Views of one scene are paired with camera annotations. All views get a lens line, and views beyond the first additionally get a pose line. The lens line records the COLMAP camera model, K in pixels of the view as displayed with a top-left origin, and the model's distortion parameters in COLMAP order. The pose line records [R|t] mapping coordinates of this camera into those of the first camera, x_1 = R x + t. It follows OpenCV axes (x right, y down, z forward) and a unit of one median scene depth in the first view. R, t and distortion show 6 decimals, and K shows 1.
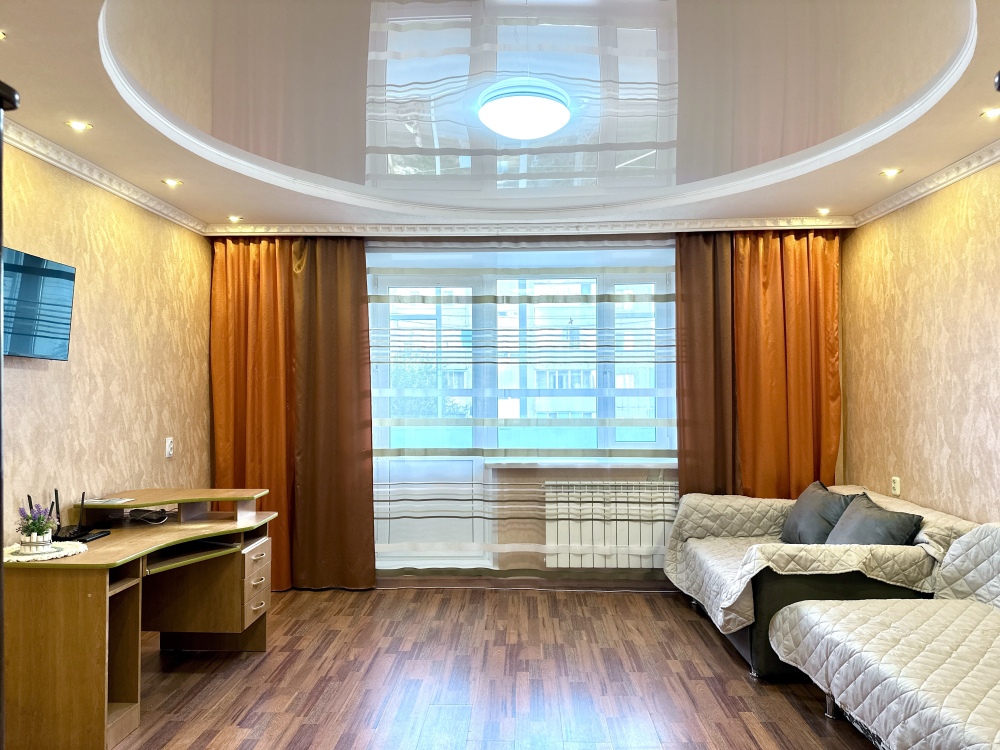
lens RADIAL K [[706.3, 0, 503.1], [0, 706.3, 374.8], [0, 0, 1]] dist [0.058353, -0.075165]
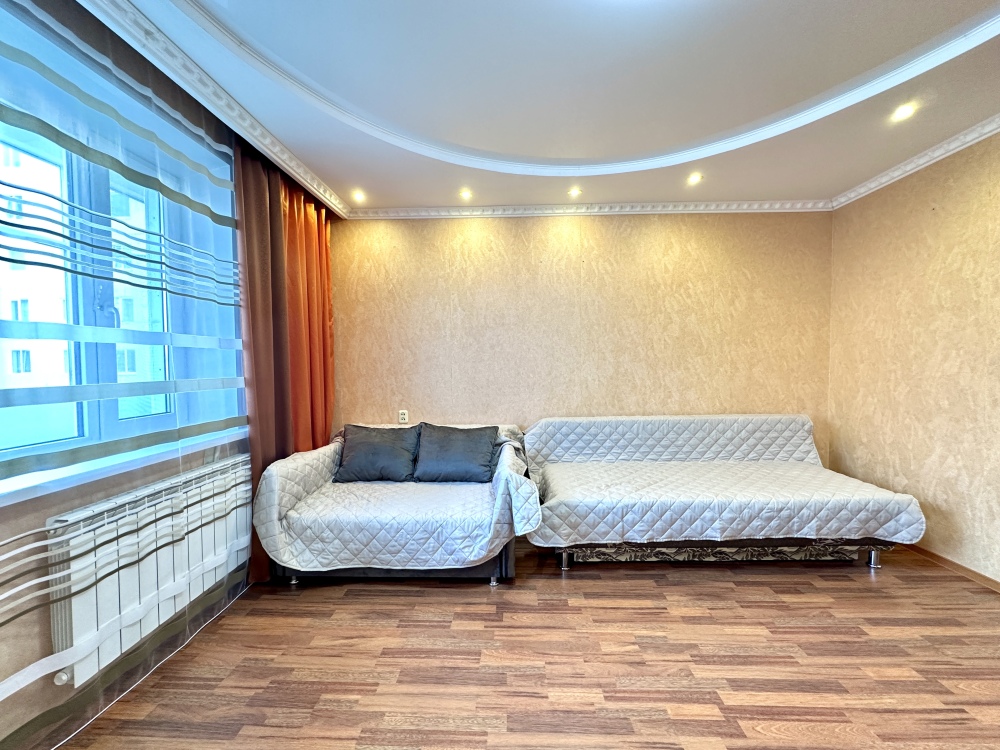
lens RADIAL K [[400.2, 0, 501.7], [0, 400.2, 374.9], [0, 0, 1]] dist [-0.003892, 0.001207]
pose [[0.004916, -0.027951, 0.999597, -0.240586], [-0.010703, 0.999551, 0.028002, 0.050177], [-0.999931, -0.010836, 0.004615, 0.817304]]
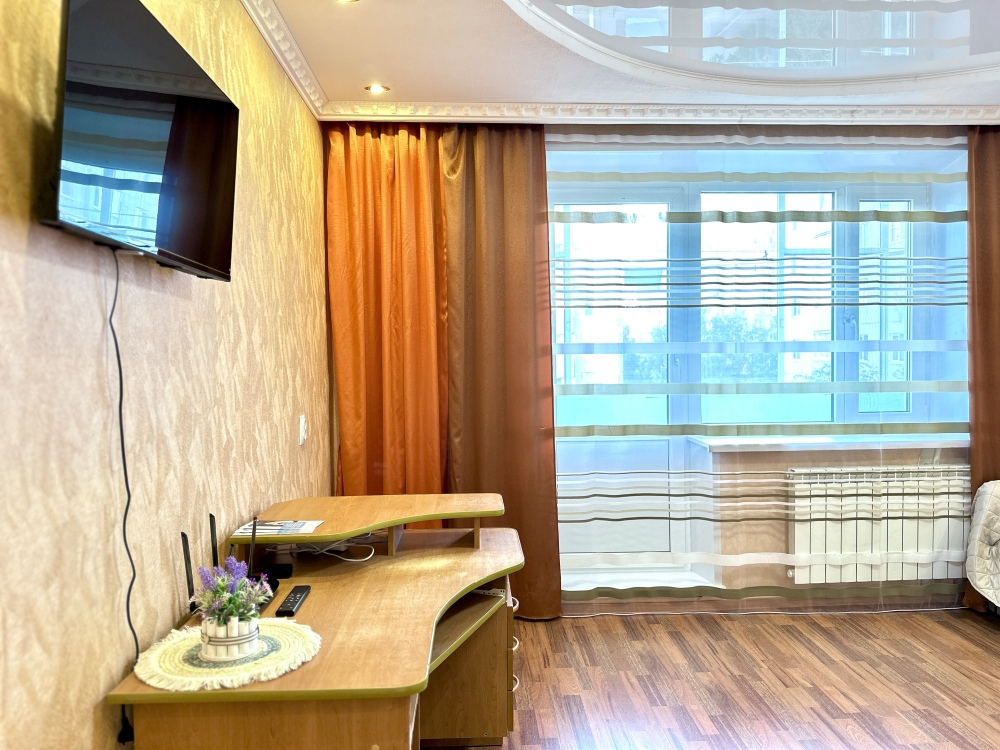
lens RADIAL K [[706.3, 0, 504.3], [0, 706.3, 379.6], [0, 0, 1]] dist [0.058353, -0.075165]
pose [[0.996954, -0.009655, 0.077391, -0.343577], [0.005542, 0.998569, 0.053192, 0.020915], [-0.077794, -0.052601, 0.995581, 0.339903]]
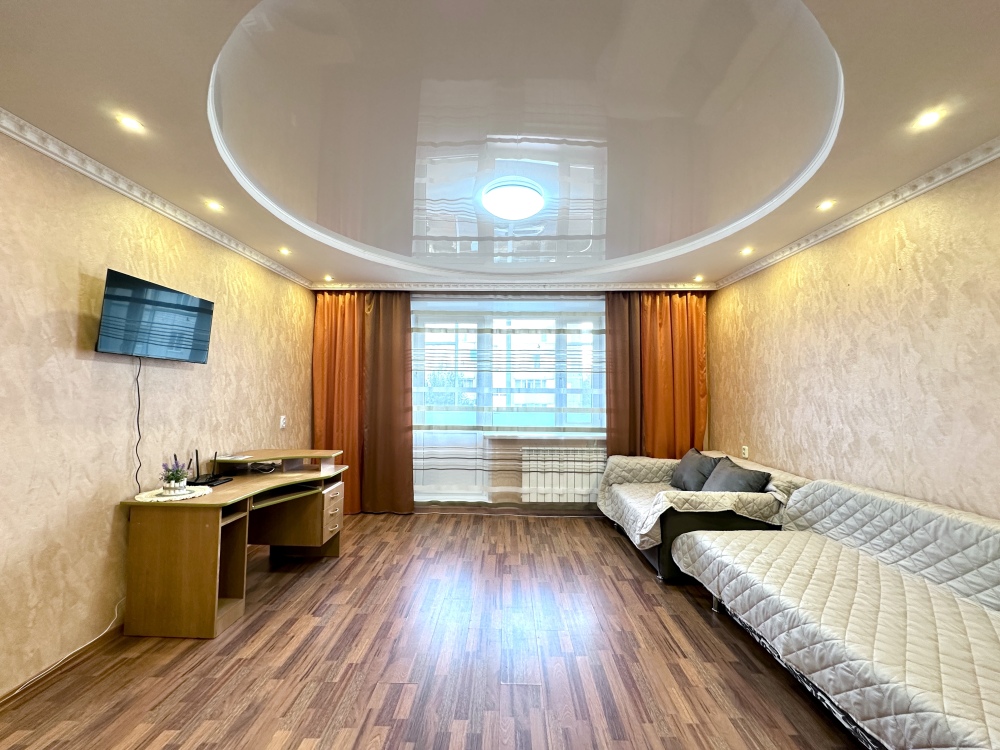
lens RADIAL K [[400.2, 0, 498.5], [0, 400.2, 374.7], [0, 0, 1]] dist [-0.003892, 0.001207]
pose [[0.999910, 0.011976, 0.006031, -0.000936], [-0.011854, 0.999732, -0.019890, 0.009401], [-0.006267, 0.019817, 0.999784, 0.121545]]
